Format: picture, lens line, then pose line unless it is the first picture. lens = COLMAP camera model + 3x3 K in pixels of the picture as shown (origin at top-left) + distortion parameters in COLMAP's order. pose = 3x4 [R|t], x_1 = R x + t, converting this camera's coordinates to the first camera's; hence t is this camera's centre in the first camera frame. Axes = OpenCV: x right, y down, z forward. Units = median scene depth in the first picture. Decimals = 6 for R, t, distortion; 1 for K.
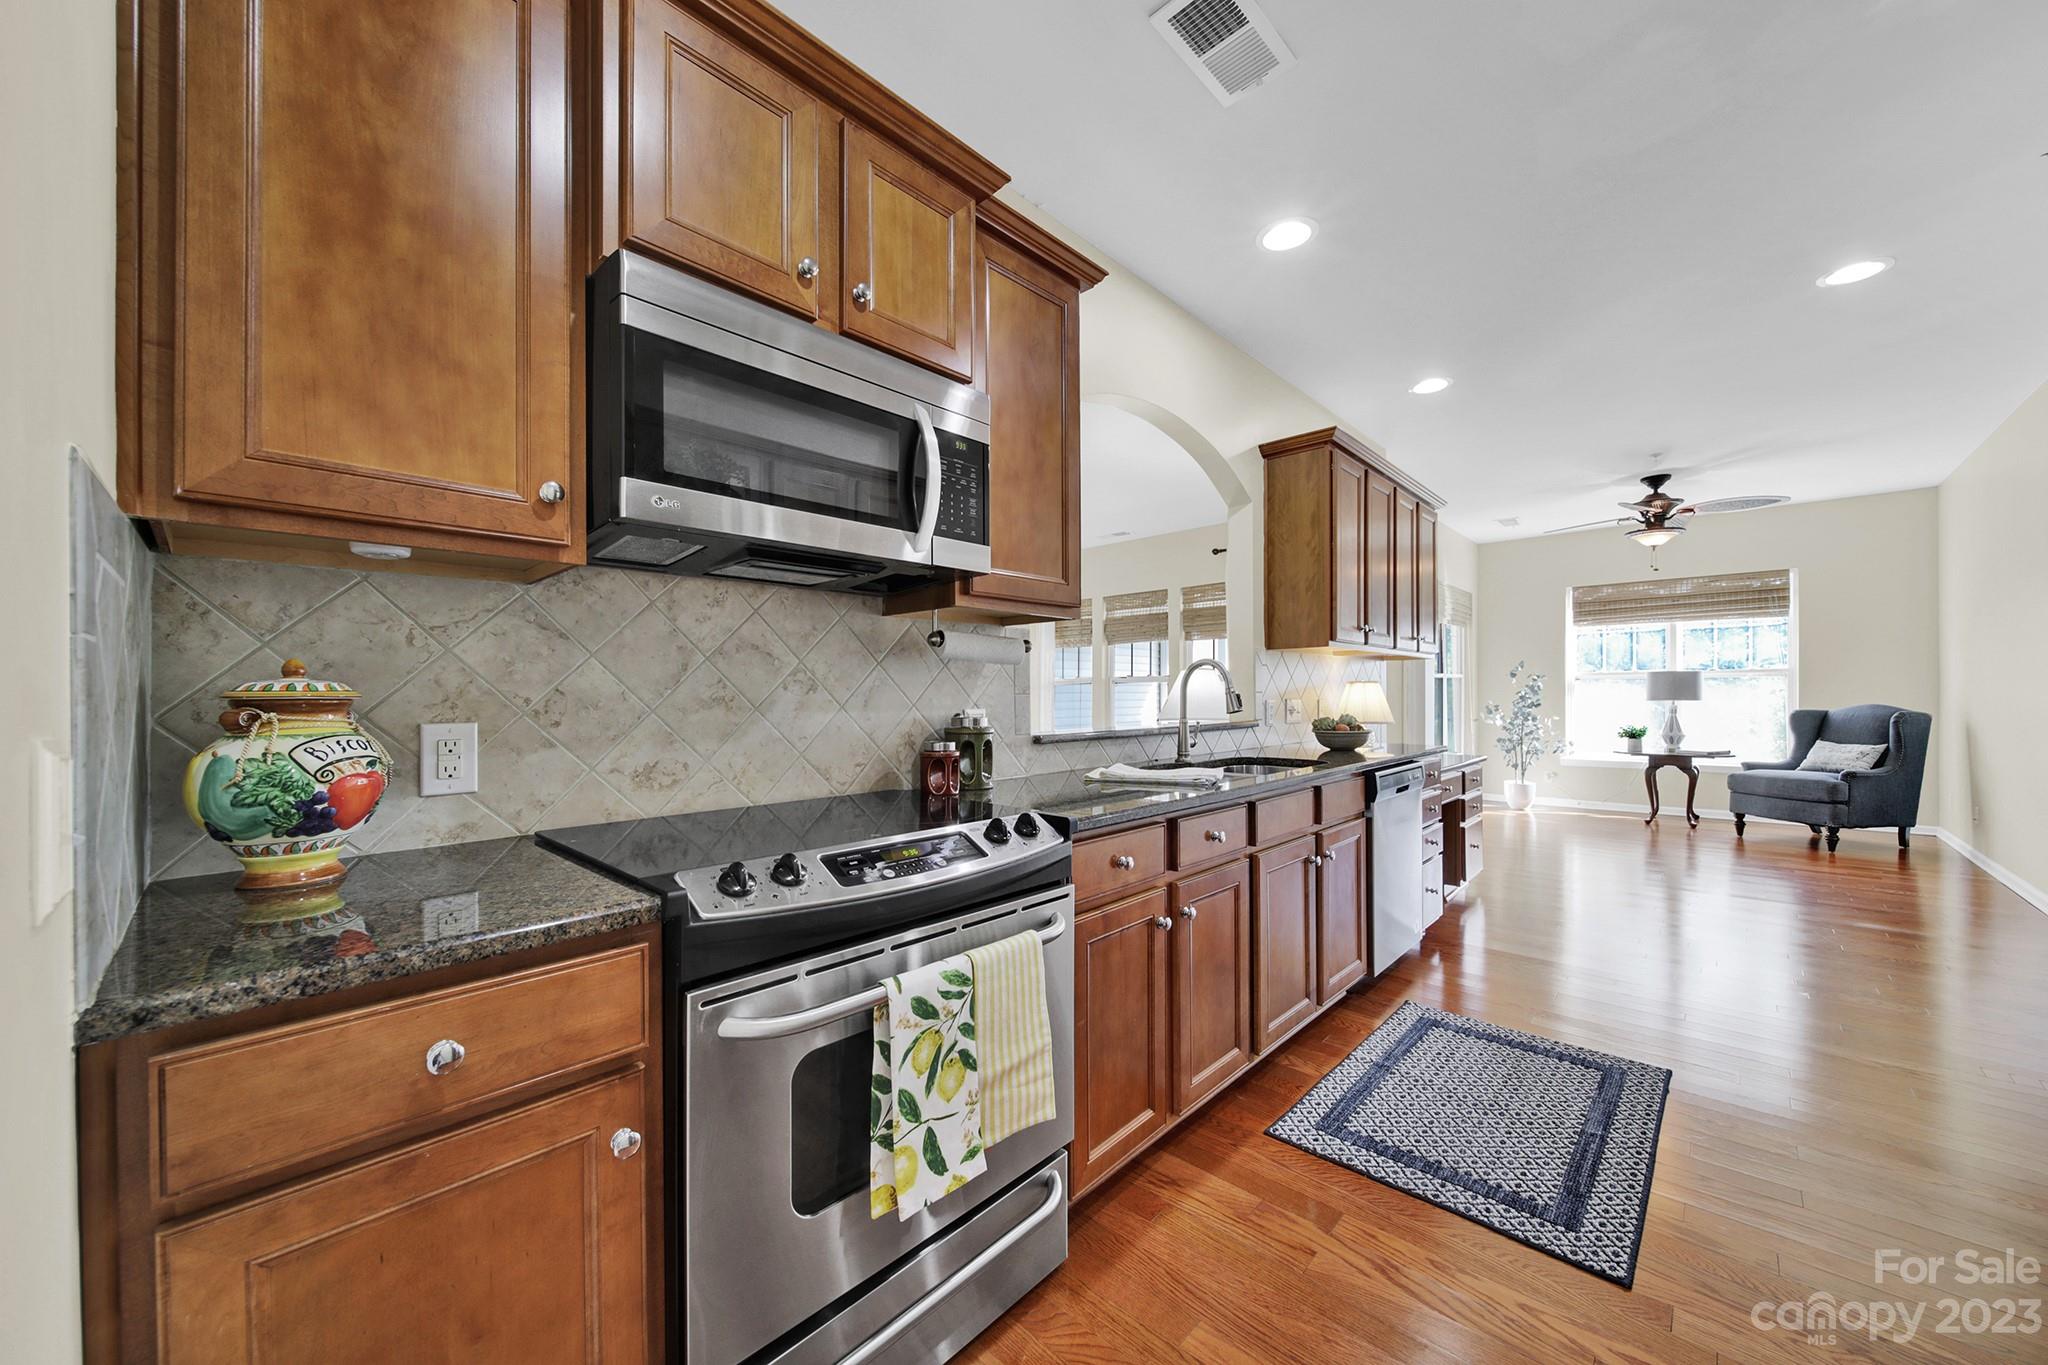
lens RADIAL K [[742.2, 0, 1024.9], [0, 742.2, 695.5], [0, 0, 1]] dist [-0.001120, -0.000123]
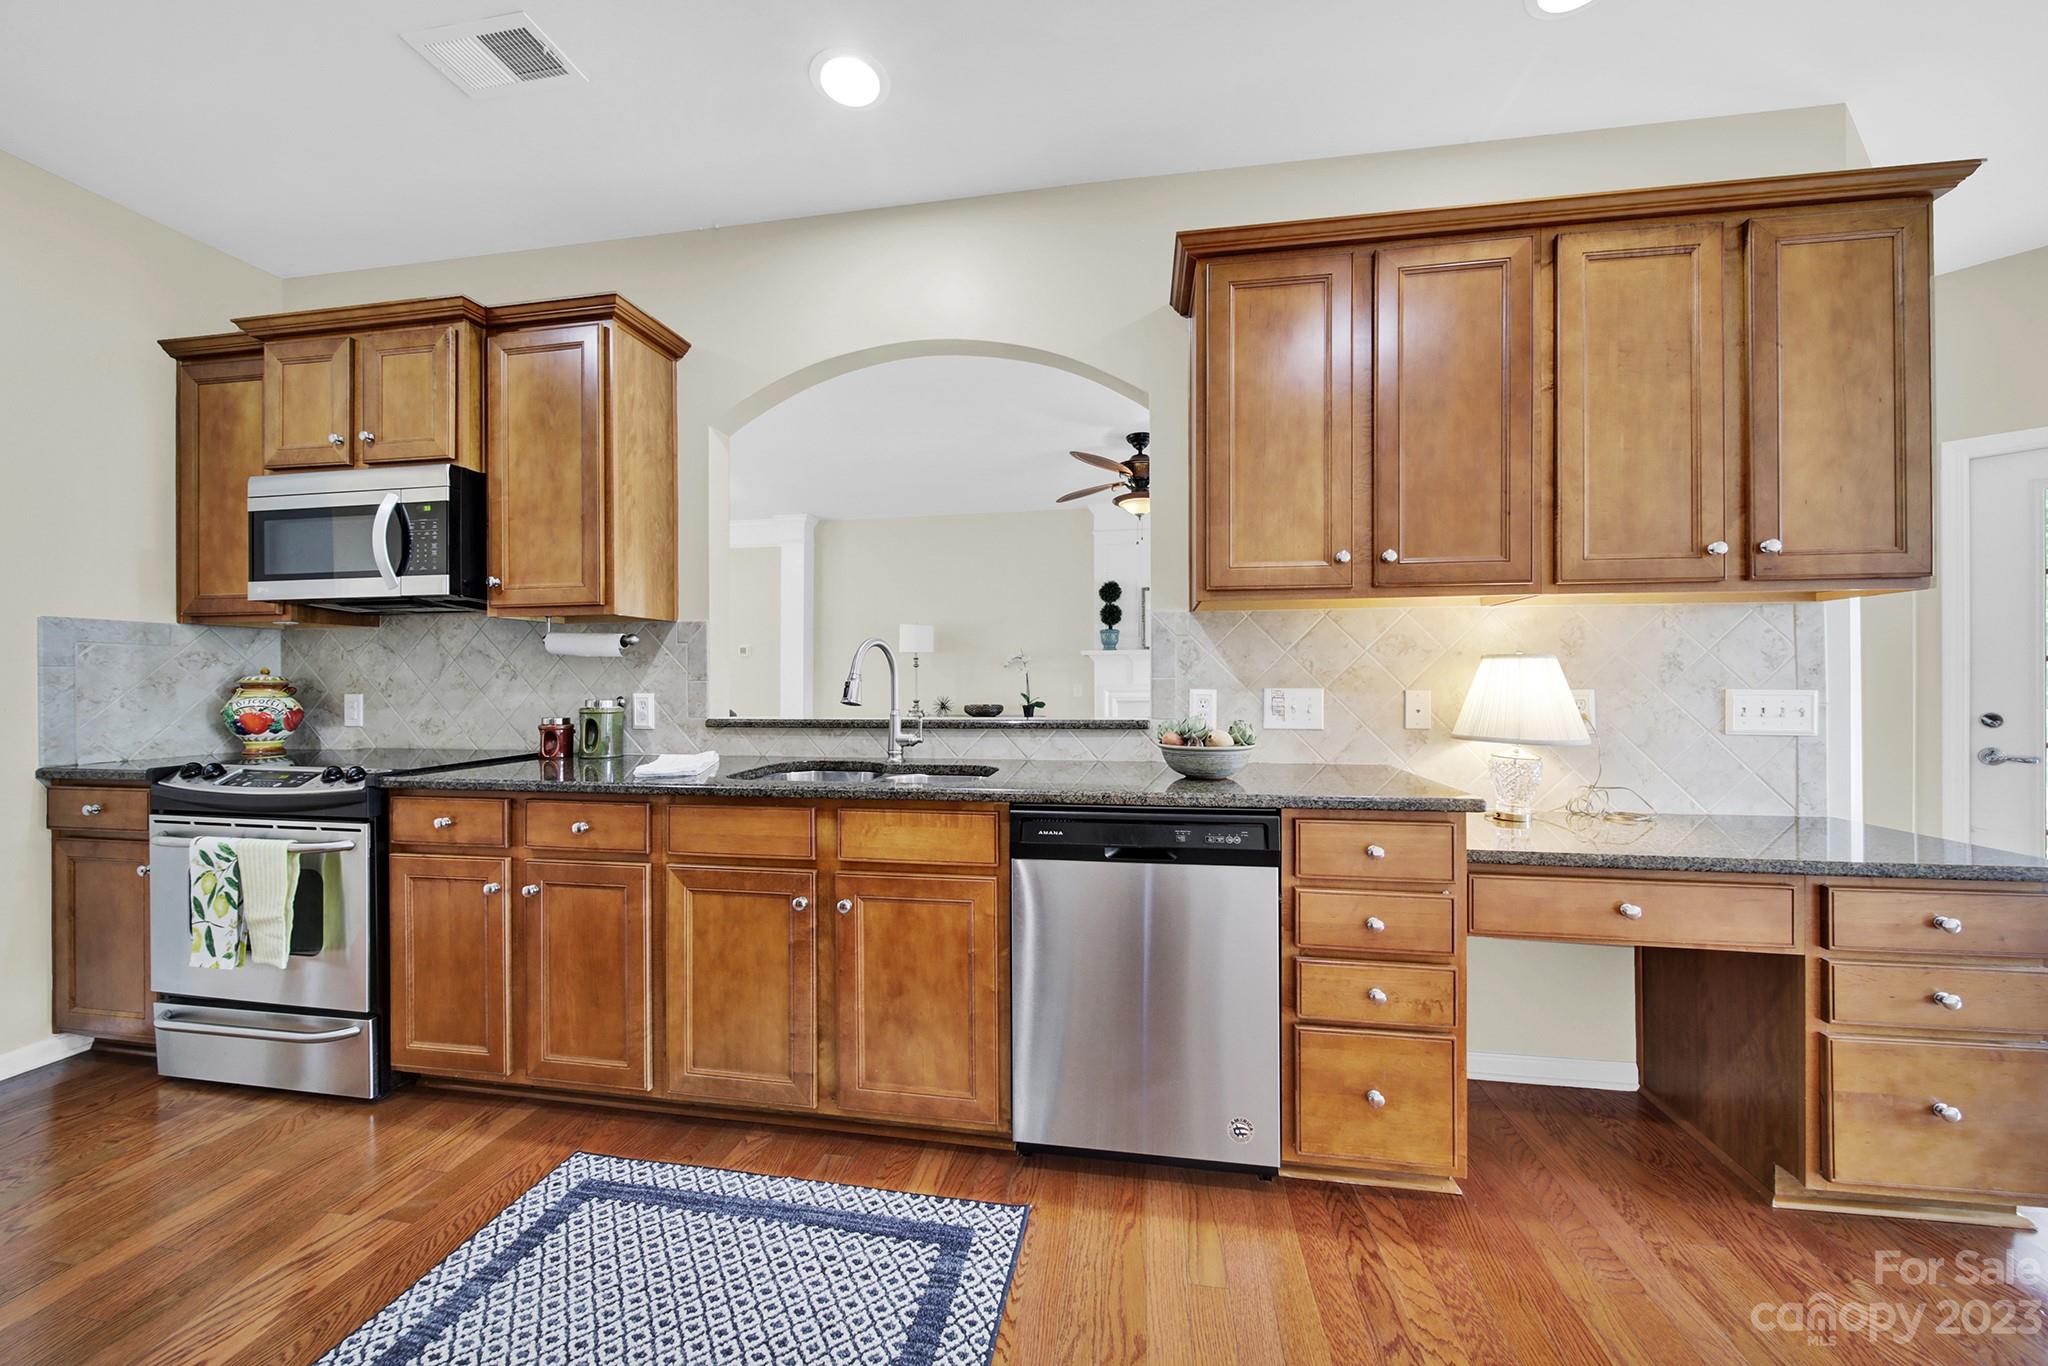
lens RADIAL K [[729.3, 0, 1037.0], [0, 729.3, 679.3], [0, 0, 1]] dist [-0.003347, -0.000390]
pose [[0.561082, 0.003990, -0.827751, 1.566773], [0.000036, 0.999988, 0.004845, -0.012563], [0.827760, -0.002748, 0.561075, 1.077888]]
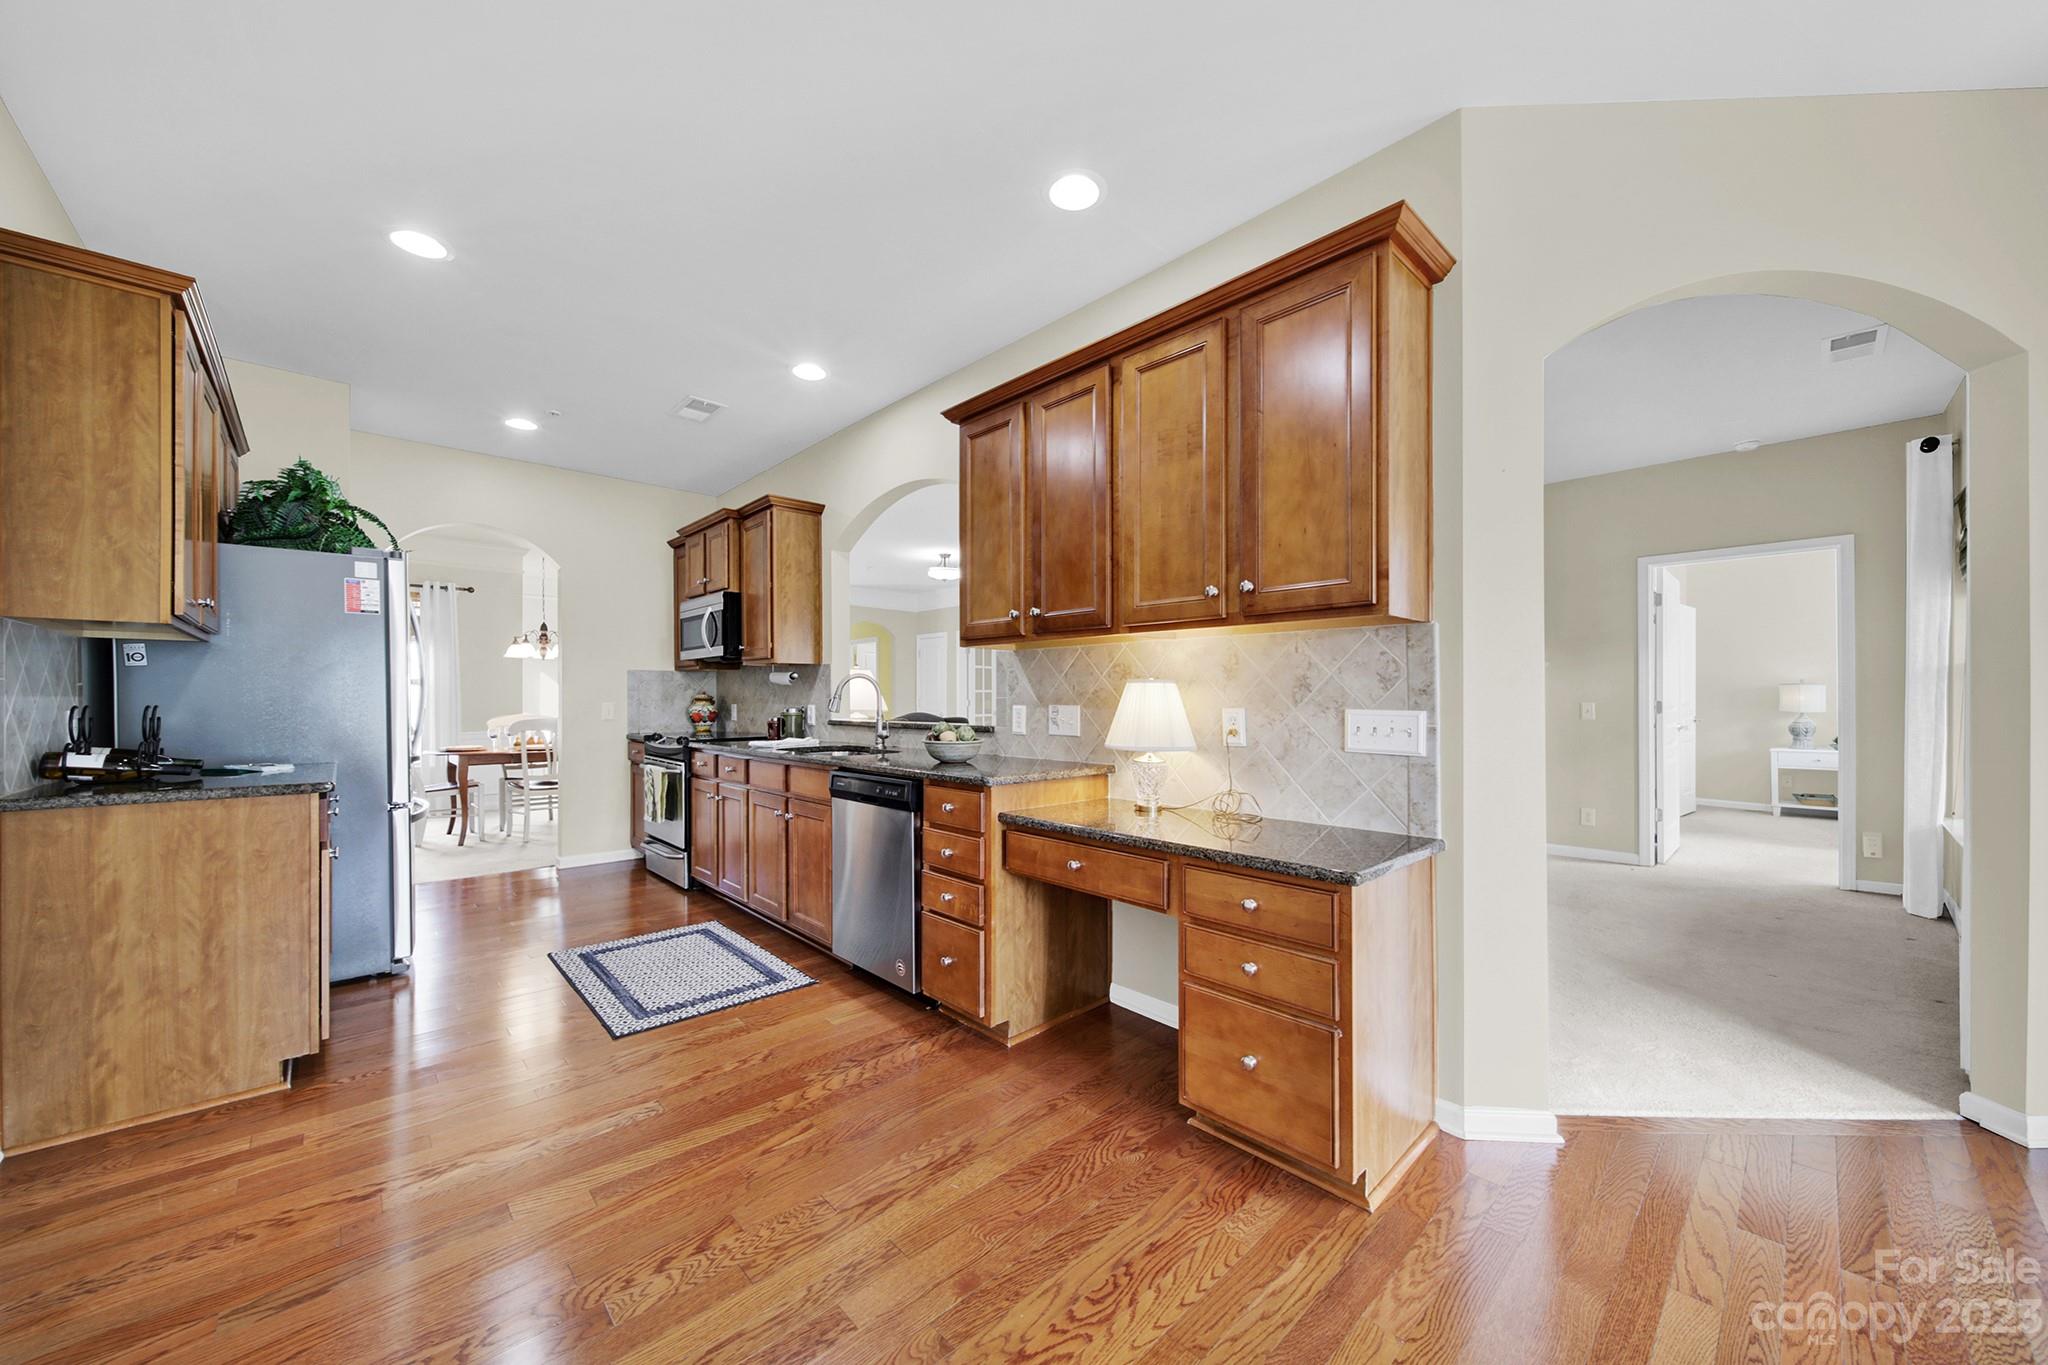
lens RADIAL K [[742.2, 0, 1024.9], [0, 742.2, 695.5], [0, 0, 1]] dist [-0.001120, -0.000123]
pose [[-0.060222, 0.005294, -0.998171, 2.504381], [0.002941, 0.999983, 0.005126, -0.022141], [0.998181, -0.002627, -0.060237, 2.165789]]
